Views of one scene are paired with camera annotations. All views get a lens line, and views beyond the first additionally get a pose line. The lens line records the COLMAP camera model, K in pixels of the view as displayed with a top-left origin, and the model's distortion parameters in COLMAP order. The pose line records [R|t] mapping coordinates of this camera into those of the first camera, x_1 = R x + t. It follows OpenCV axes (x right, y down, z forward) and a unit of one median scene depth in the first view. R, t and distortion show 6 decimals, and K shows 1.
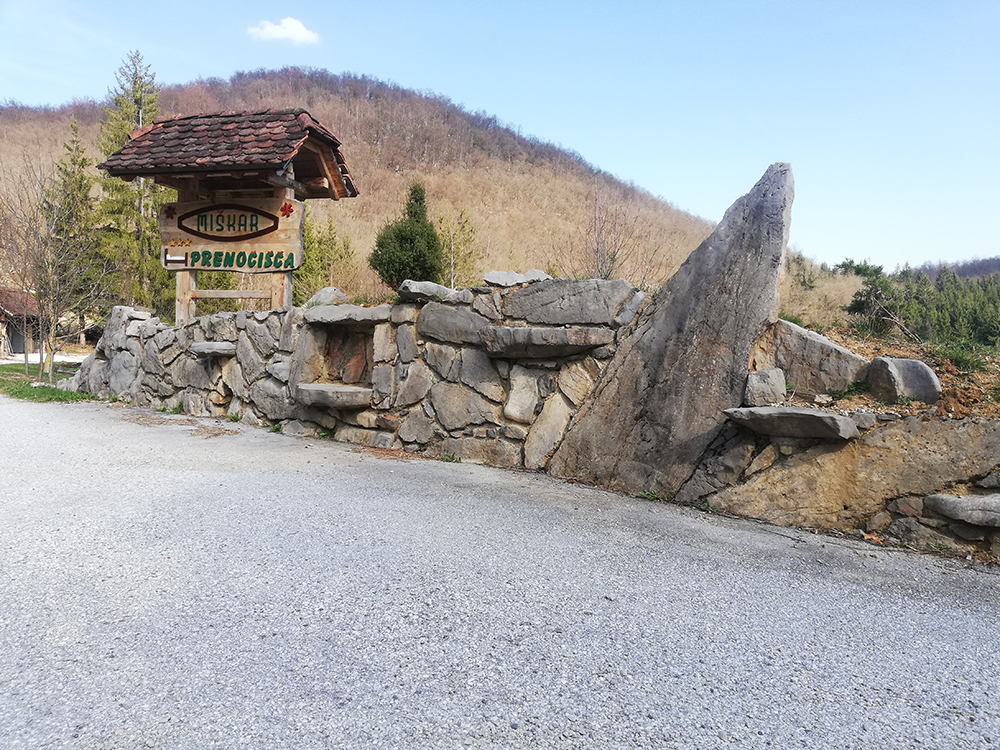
lens RADIAL K [[754.6, 0, 493.2], [0, 754.6, 372.4], [0, 0, 1]] dist [0.032625, -0.033298]
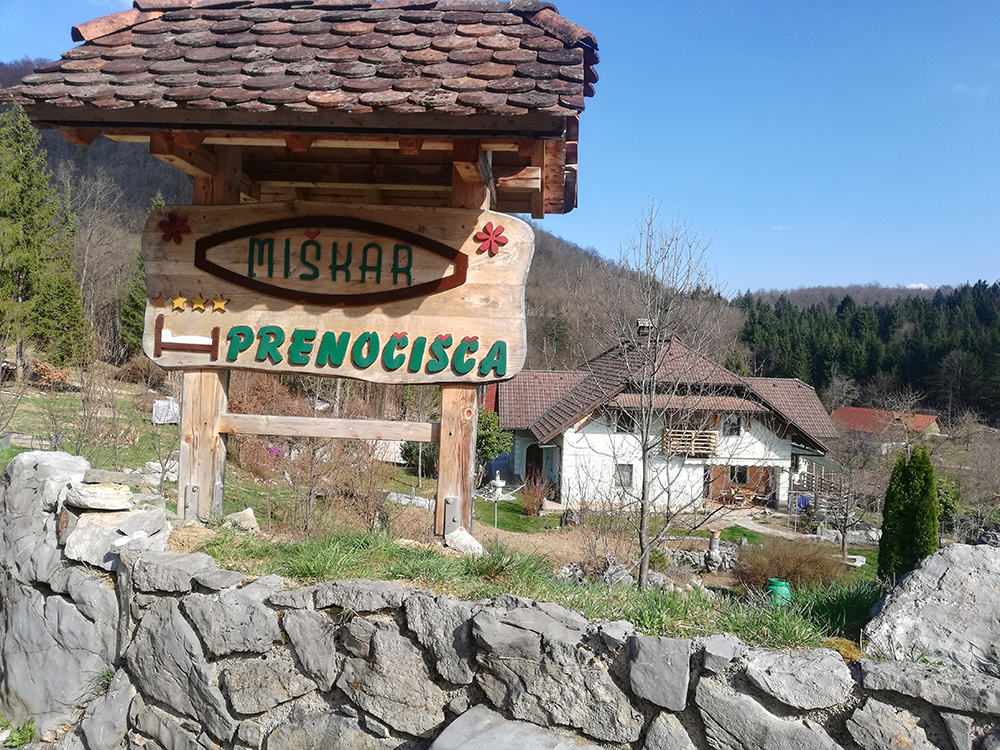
lens RADIAL K [[754.6, 0, 495.3], [0, 754.6, 369.1], [0, 0, 1]] dist [0.032625, -0.033298]
pose [[0.980907, 0.014859, 0.193907, -0.340307], [-0.010900, 0.999710, -0.021467, -0.130138], [-0.194170, 0.018943, 0.980785, 0.575784]]
